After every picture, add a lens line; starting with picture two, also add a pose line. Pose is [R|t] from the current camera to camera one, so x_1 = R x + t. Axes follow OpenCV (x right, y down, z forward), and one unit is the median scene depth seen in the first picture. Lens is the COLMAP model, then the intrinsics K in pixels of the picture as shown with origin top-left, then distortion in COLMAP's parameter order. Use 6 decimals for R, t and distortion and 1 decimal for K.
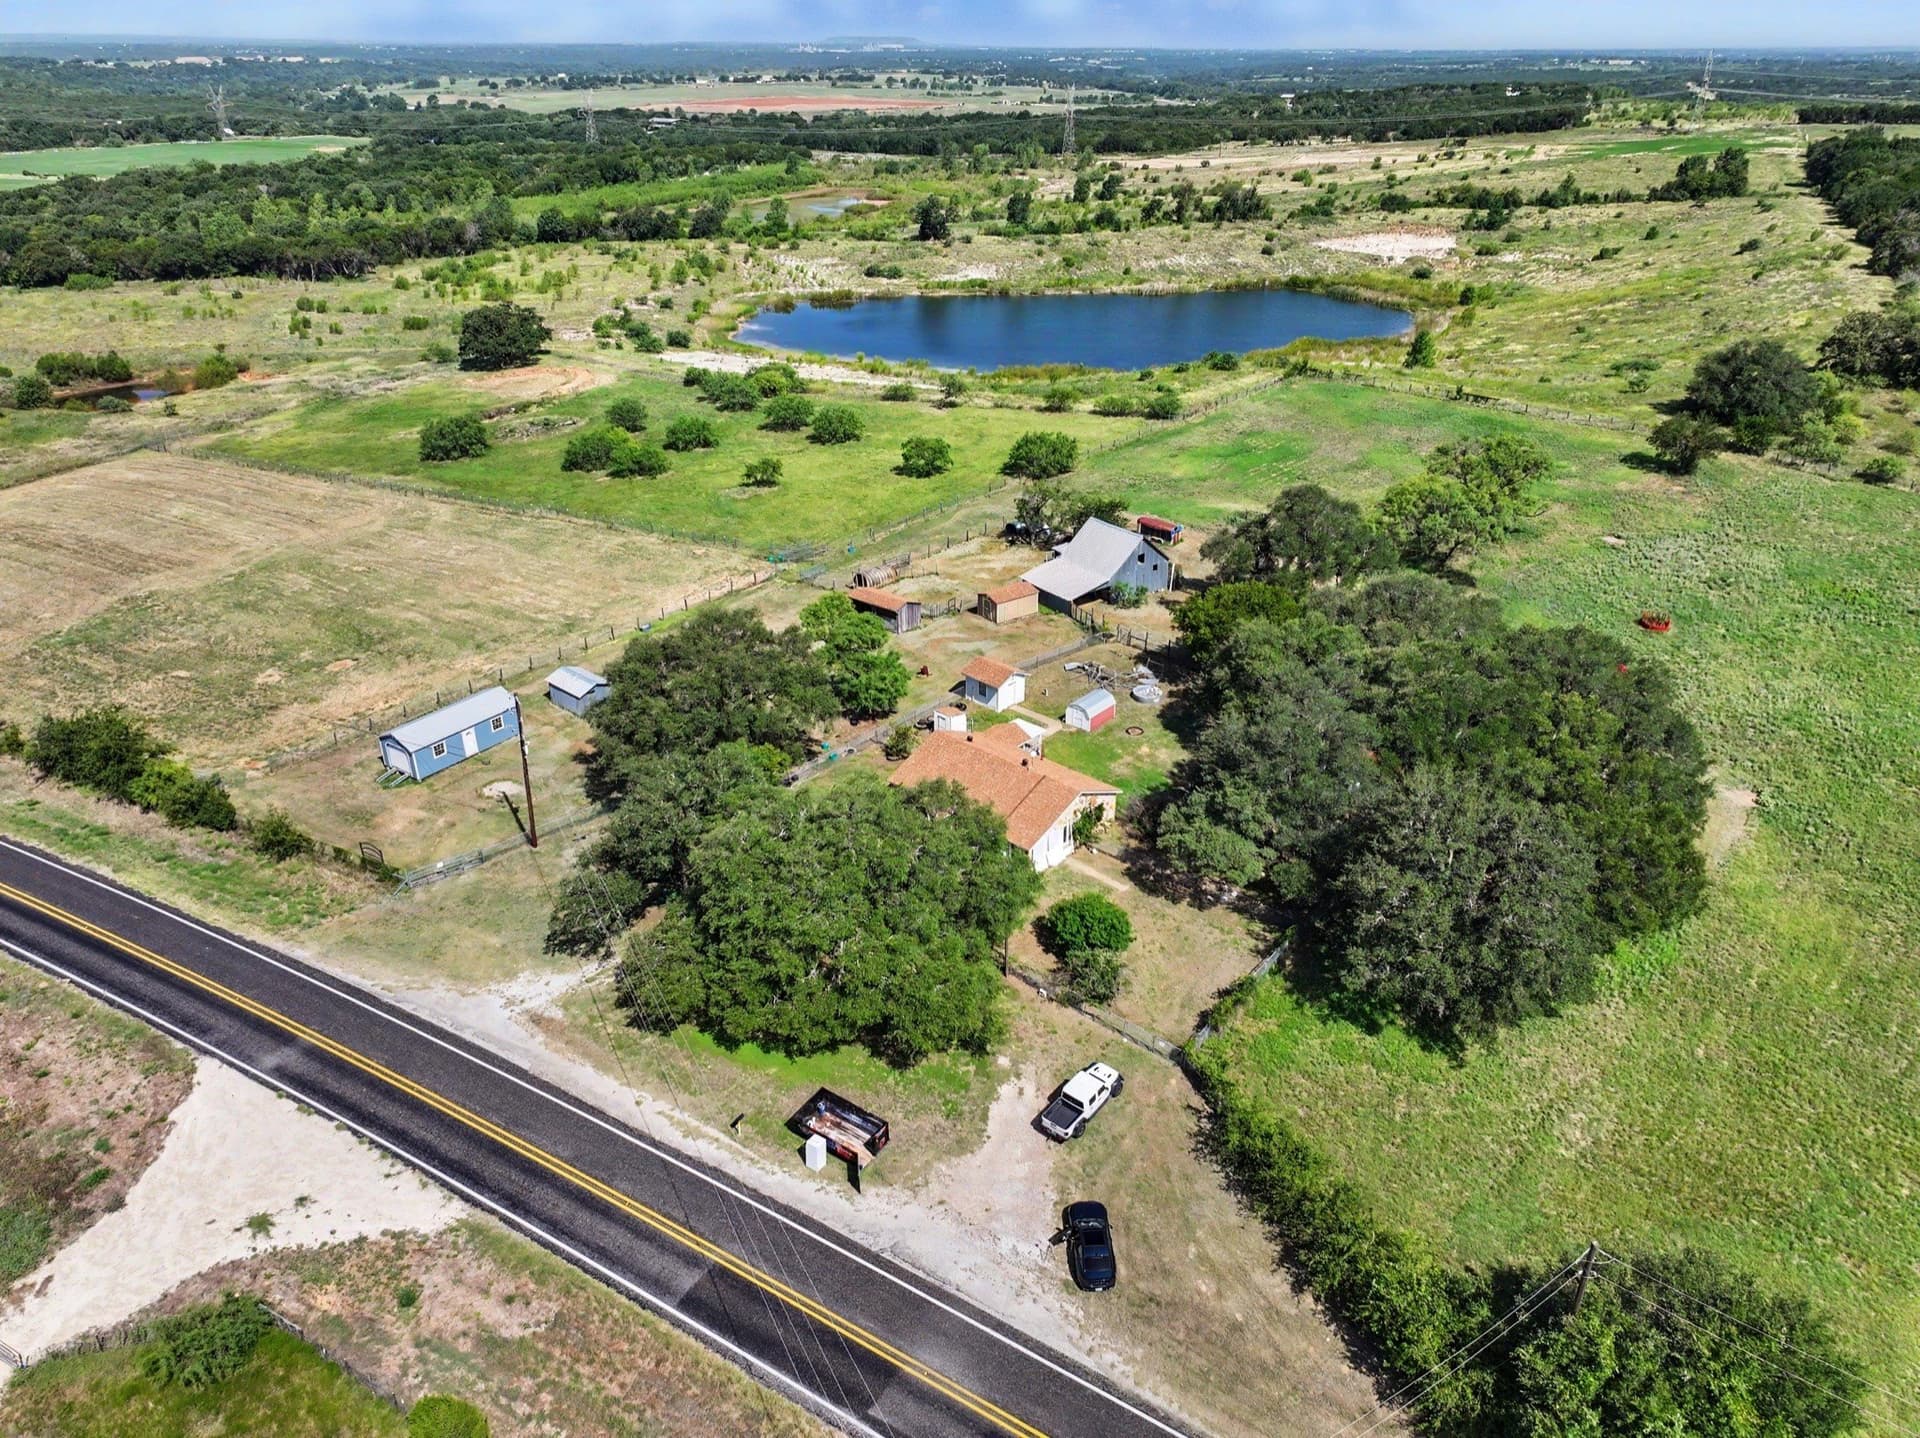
lens RADIAL K [[1314.4, 0, 960.0], [0, 1314.4, 719.0], [0, 0, 1]] dist [0.007364, 0.011425]
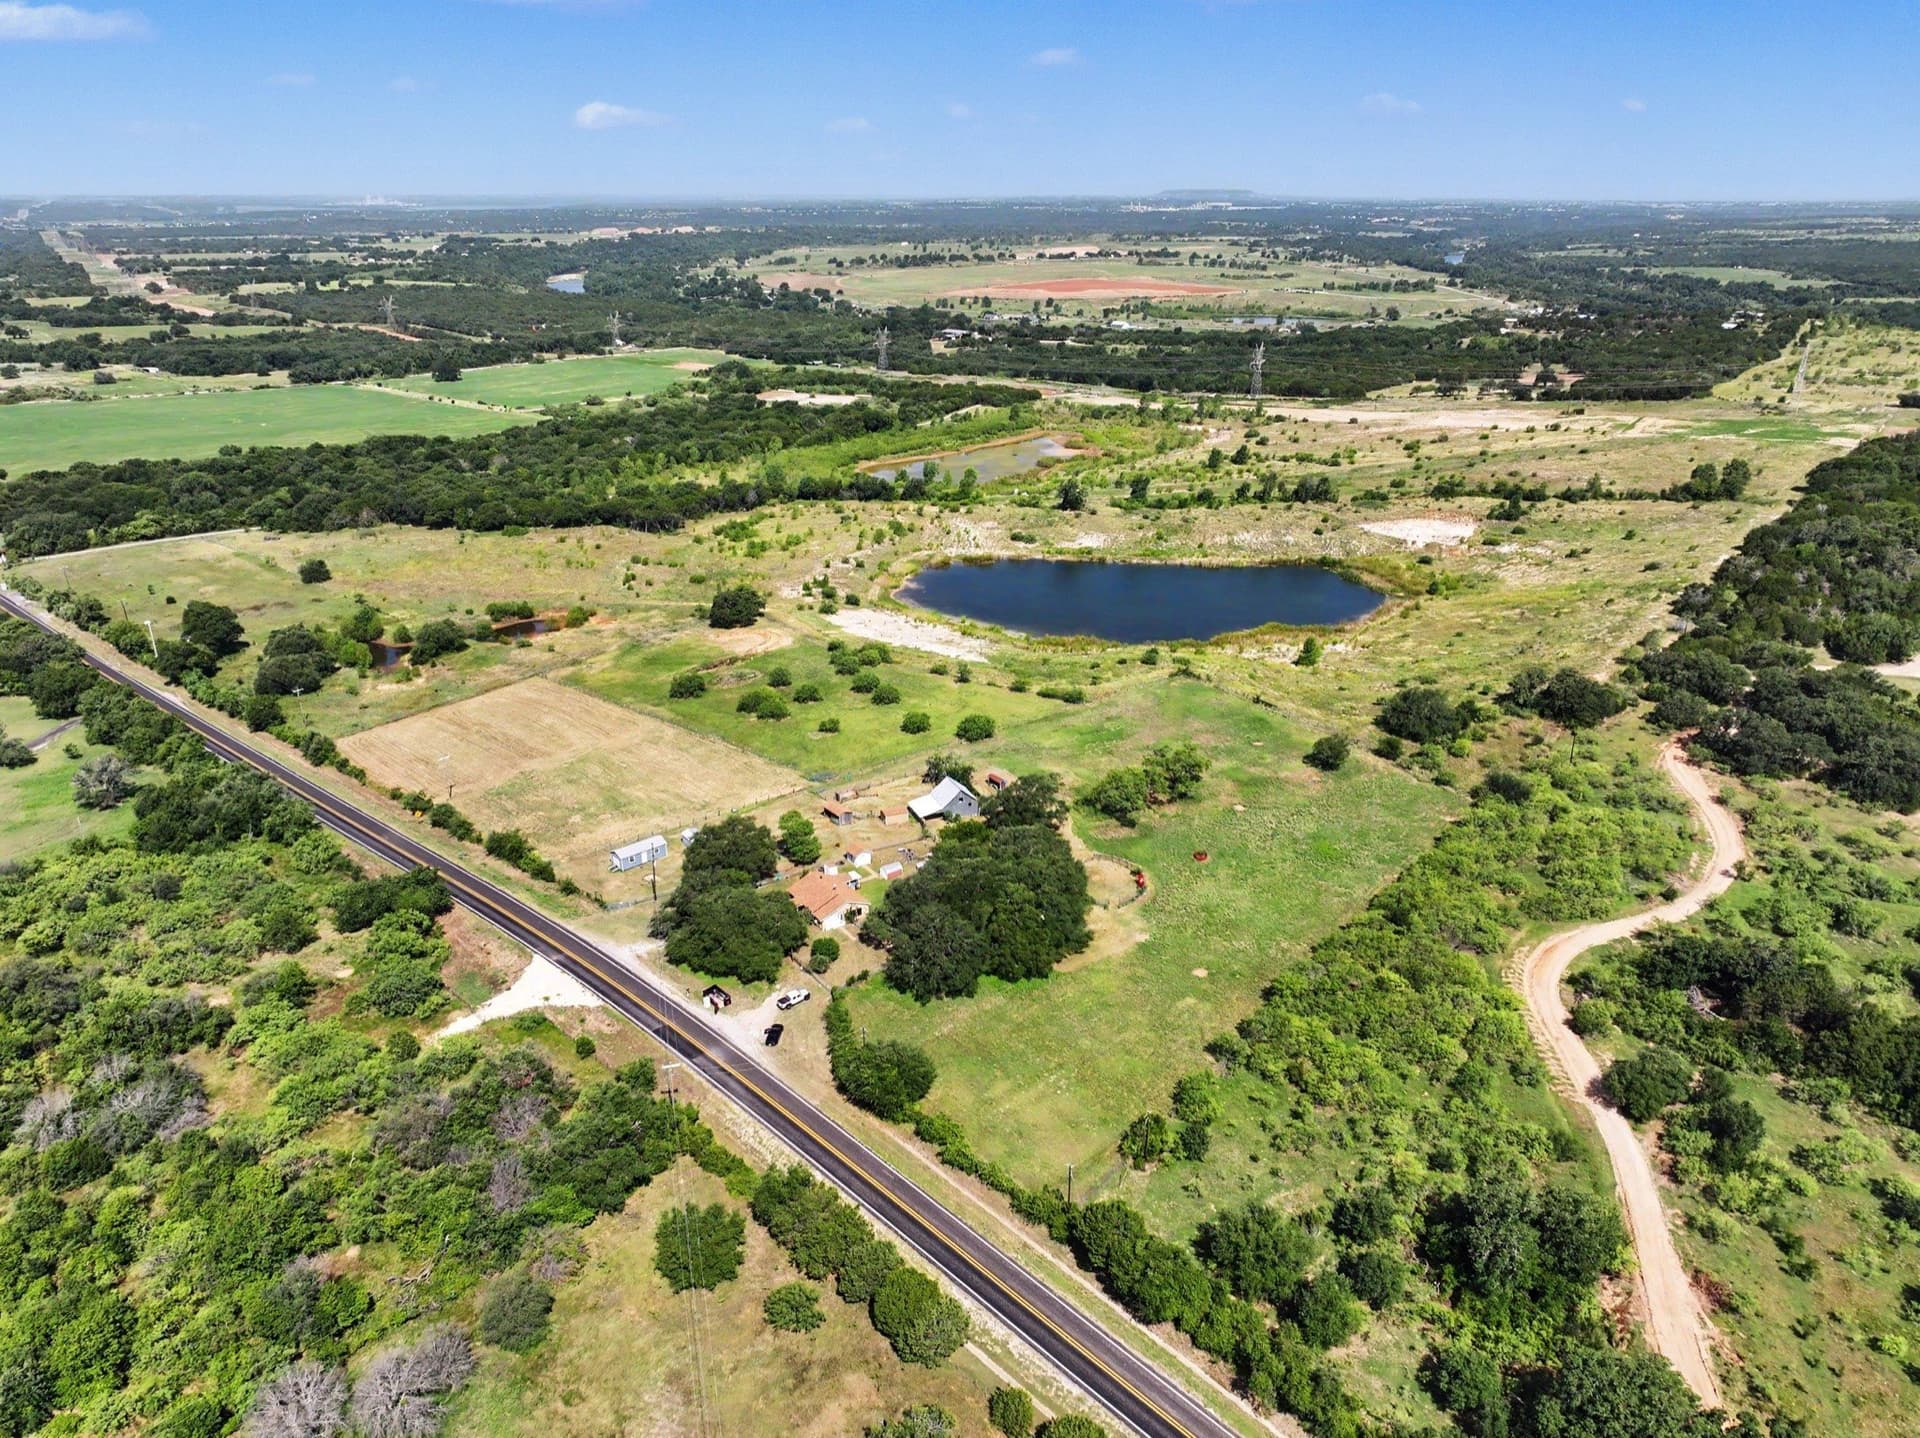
lens RADIAL K [[1314.4, 0, 960.0], [0, 1314.4, 719.0], [0, 0, 1]] dist [0.007364, 0.011425]
pose [[0.973018, 0.078665, -0.216904, 0.304588], [-0.098912, 0.991535, -0.084113, -0.038407], [0.208451, 0.103298, 0.972562, -0.552069]]
